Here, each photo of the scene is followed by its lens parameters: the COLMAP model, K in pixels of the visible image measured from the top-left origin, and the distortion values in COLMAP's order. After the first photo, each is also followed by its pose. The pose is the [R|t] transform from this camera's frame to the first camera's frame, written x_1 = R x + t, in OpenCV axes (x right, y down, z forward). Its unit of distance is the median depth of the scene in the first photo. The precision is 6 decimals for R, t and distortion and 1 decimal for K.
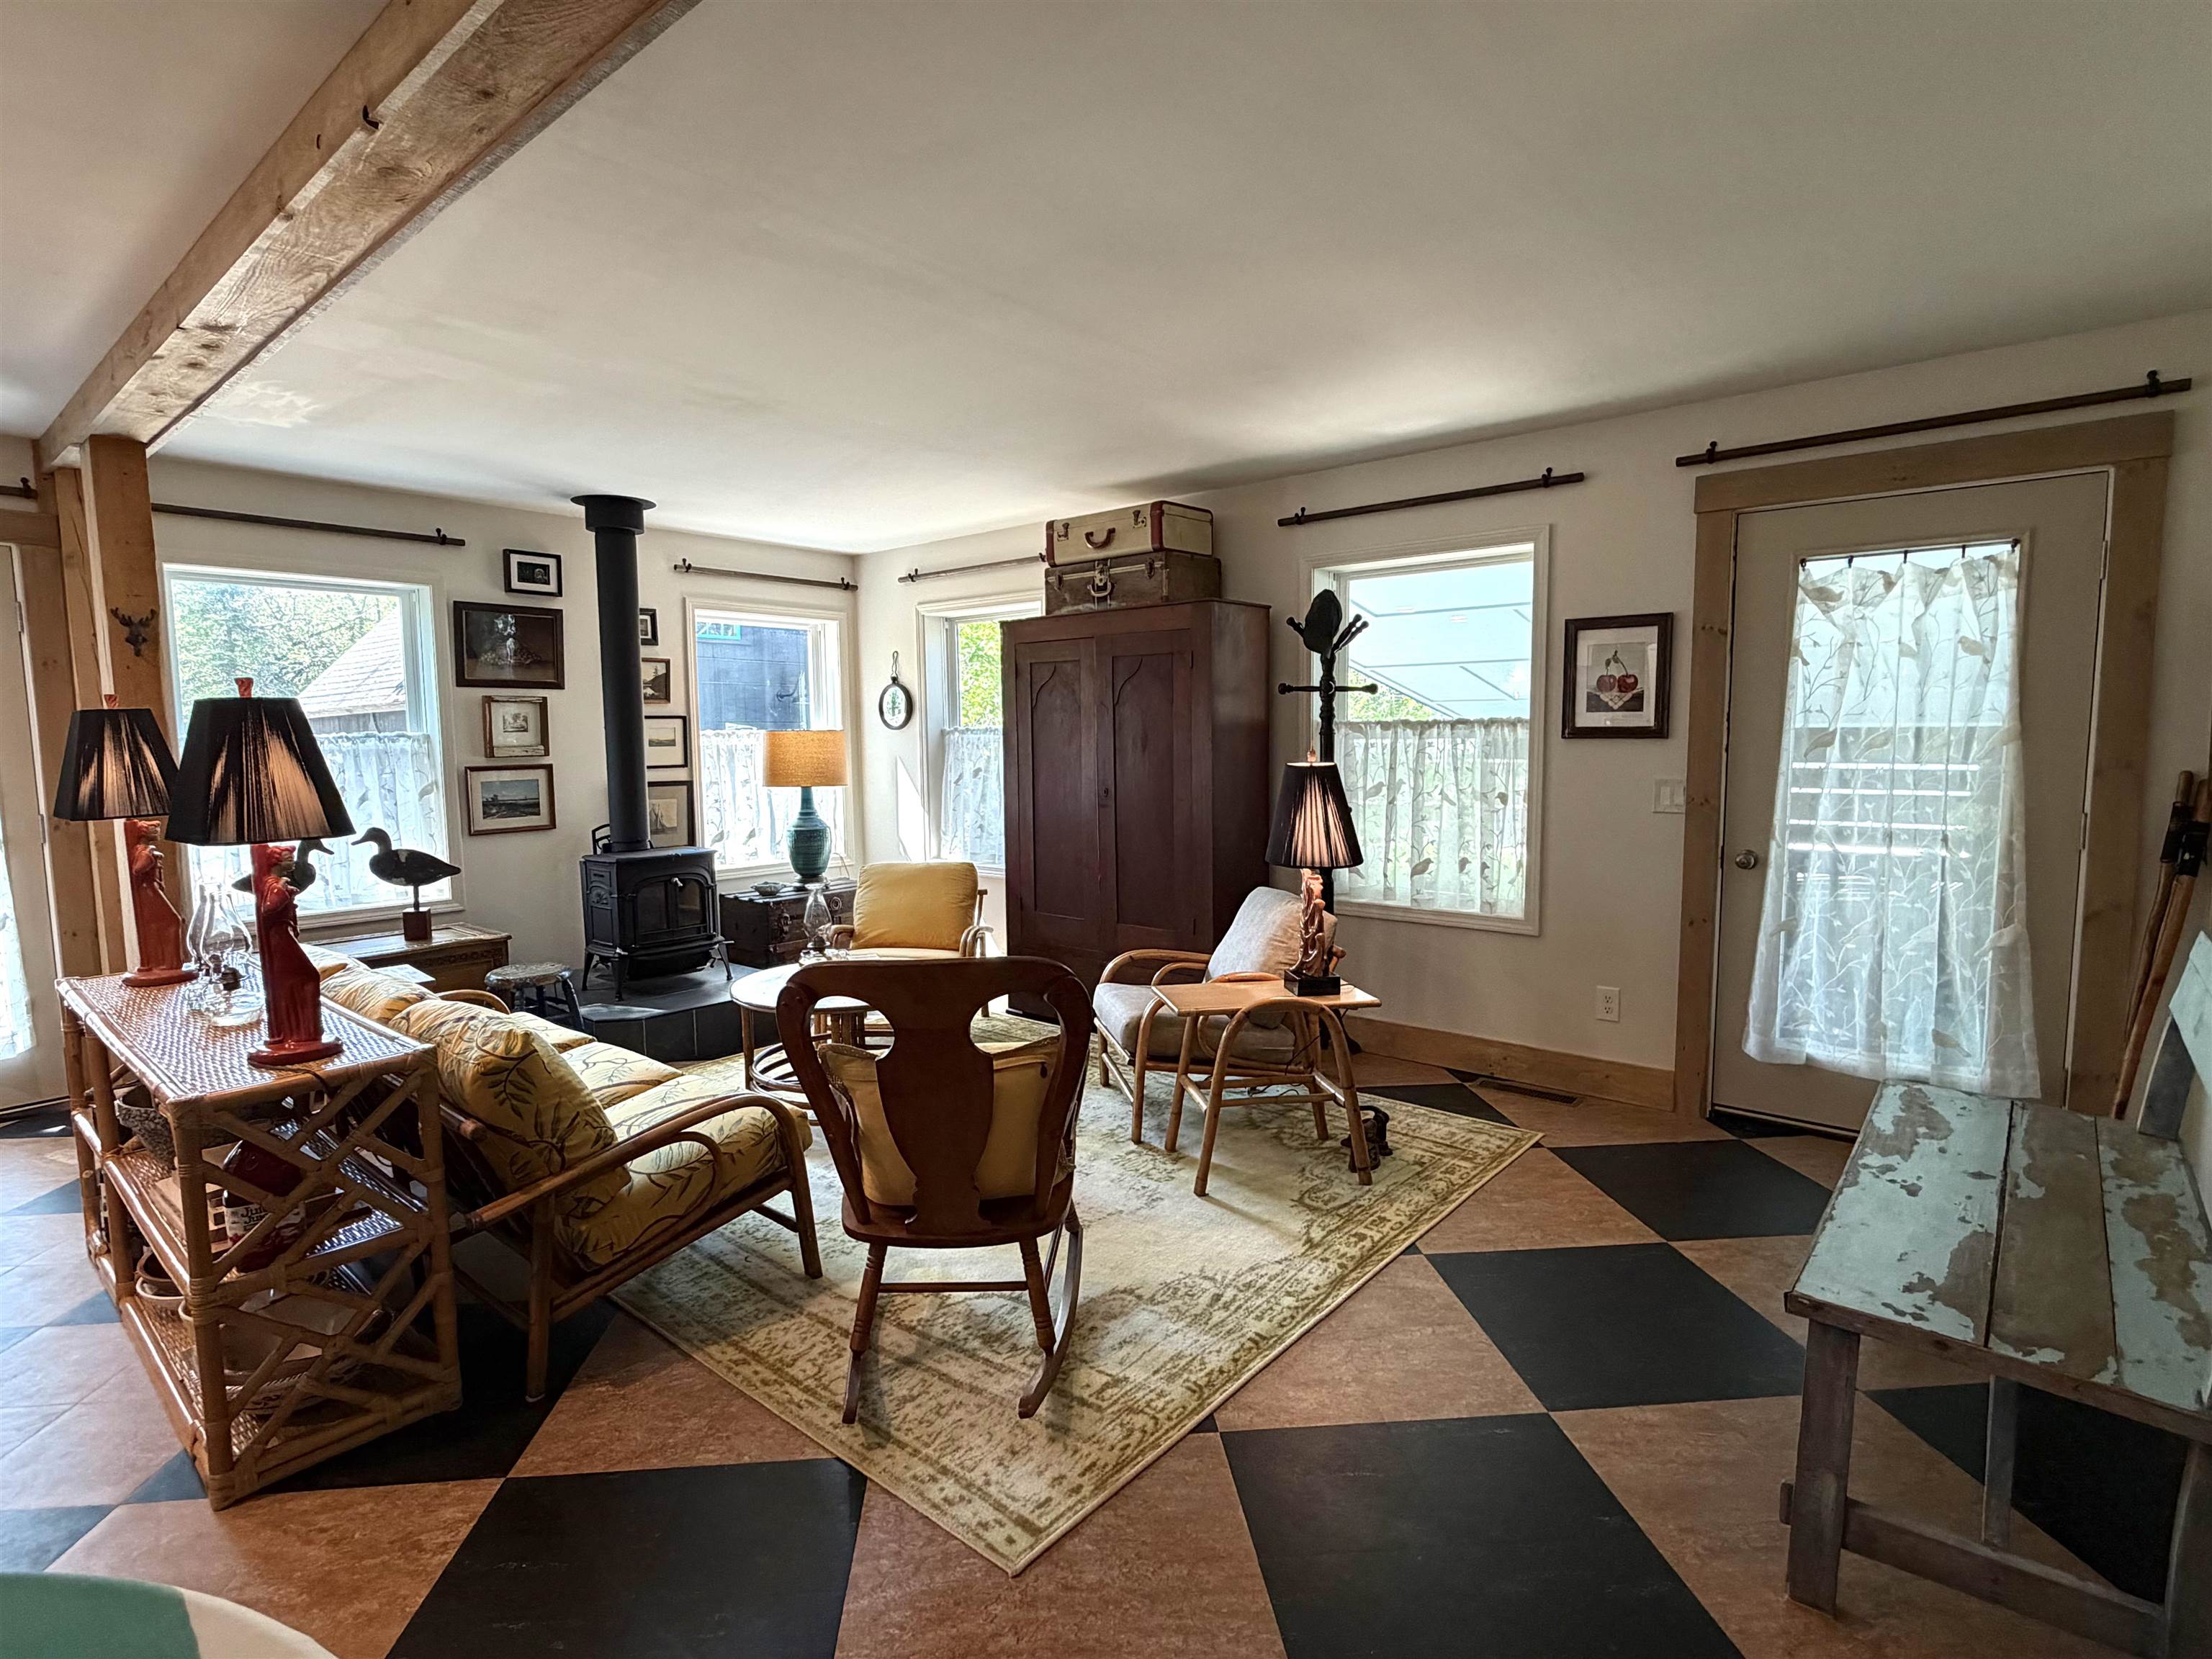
lens RADIAL K [[1100.6, 0, 1098.3], [0, 1100.6, 833.9], [0, 0, 1]] dist [-0.000291, -0.000361]
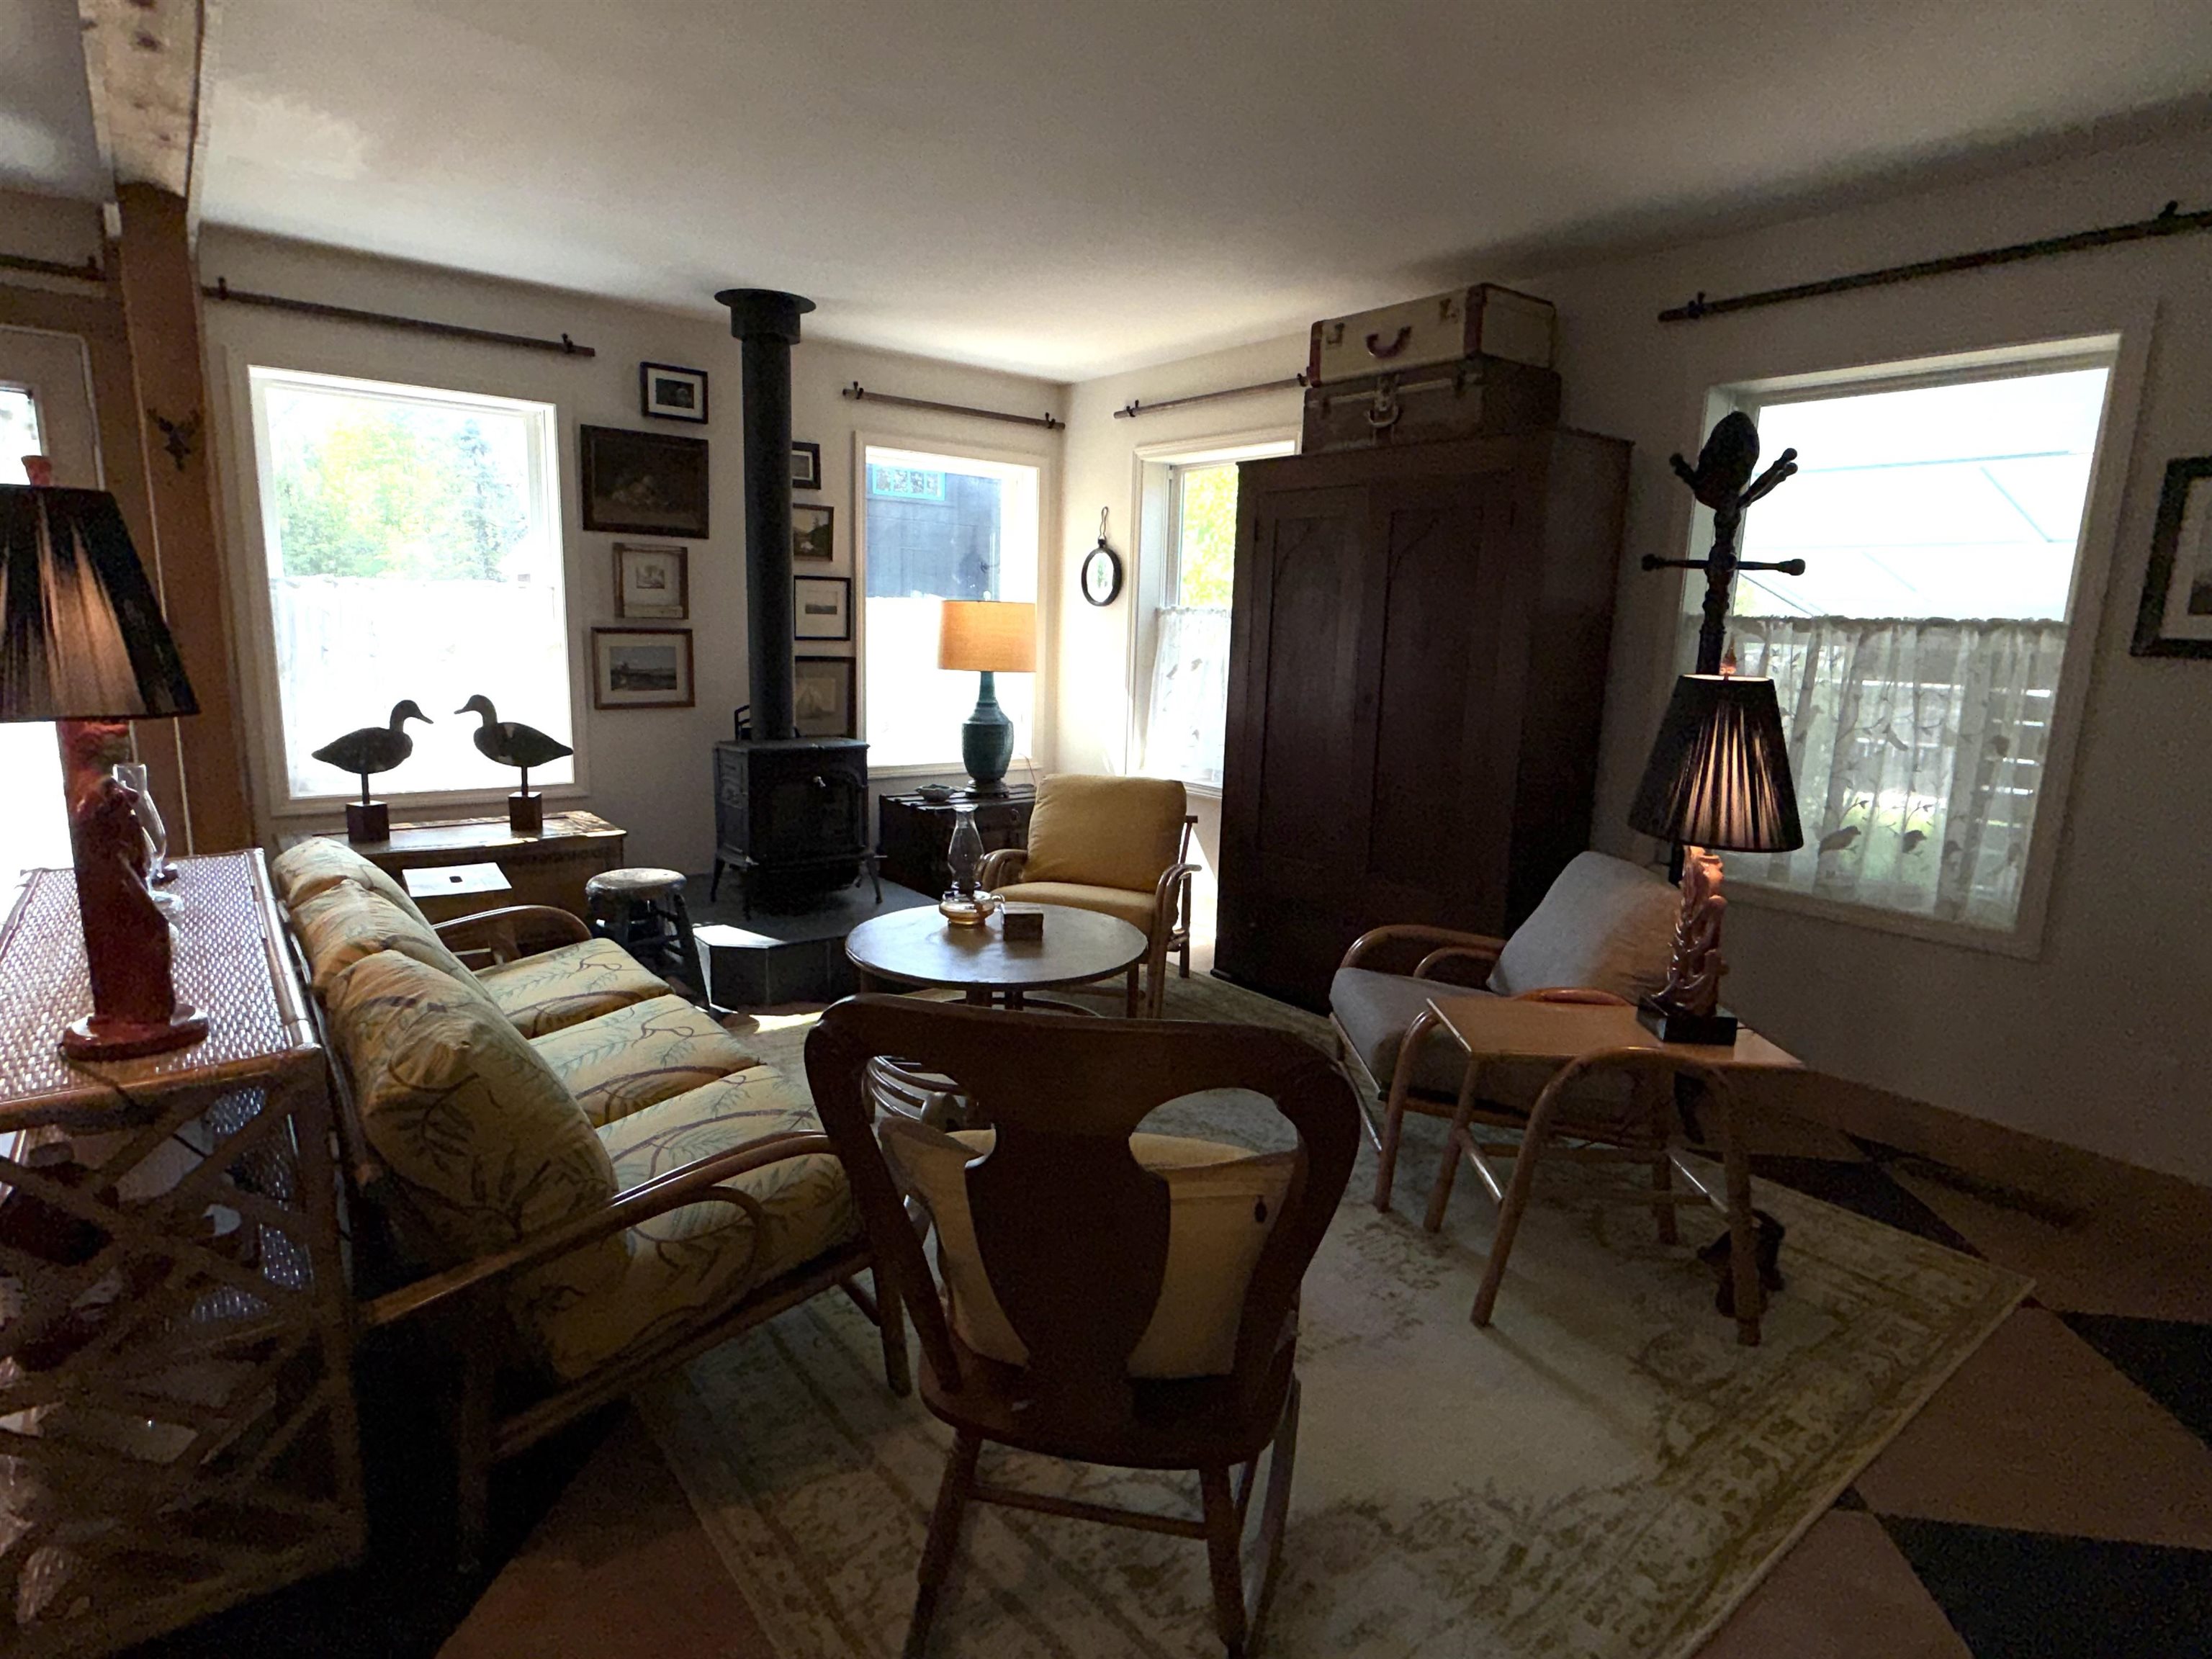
lens RADIAL K [[1173.2, 0, 1095.6], [0, 1173.2, 833.8], [0, 0, 1]] dist [-0.001377, 0.000488]
pose [[0.979072, 0.076832, -0.188455, -0.019099], [-0.060043, 0.993831, 0.093245, -0.013744], [0.194457, -0.079978, 0.977645, 0.234436]]
